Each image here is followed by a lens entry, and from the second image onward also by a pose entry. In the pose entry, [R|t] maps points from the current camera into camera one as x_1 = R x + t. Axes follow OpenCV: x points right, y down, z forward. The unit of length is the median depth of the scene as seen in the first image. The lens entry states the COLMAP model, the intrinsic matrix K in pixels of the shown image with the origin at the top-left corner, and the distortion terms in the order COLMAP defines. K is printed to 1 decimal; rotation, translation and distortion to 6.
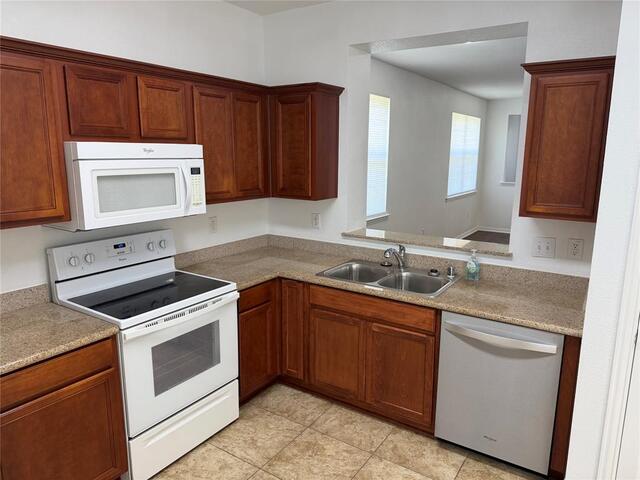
lens RADIAL K [[453.5, 0, 324.8], [0, 453.5, 233.0], [0, 0, 1]] dist [0.062993, -0.075979]
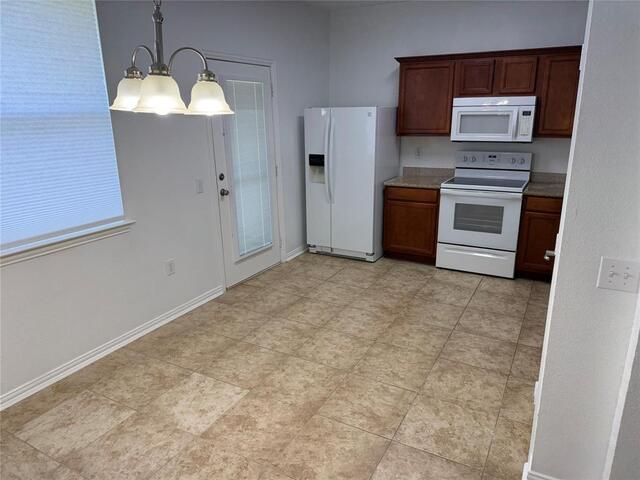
lens RADIAL K [[453.5, 0, 310.5], [0, 453.5, 231.0], [0, 0, 1]] dist [0.062993, -0.075979]
pose [[0.052022, 0.240166, -0.969337, 1.314406], [-0.167399, 0.959014, 0.228625, 0.015940], [0.984516, 0.150372, 0.090093, 0.188266]]
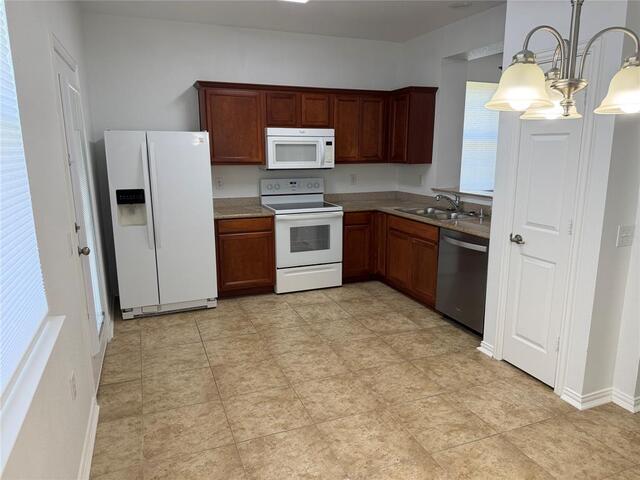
lens RADIAL K [[453.5, 0, 320.6], [0, 453.5, 236.6], [0, 0, 1]] dist [0.062993, -0.075979]
pose [[0.814790, 0.103390, -0.570462, 0.773018], [-0.095896, 0.994451, 0.043264, 0.161028], [0.571770, 0.019454, 0.820183, -0.510247]]
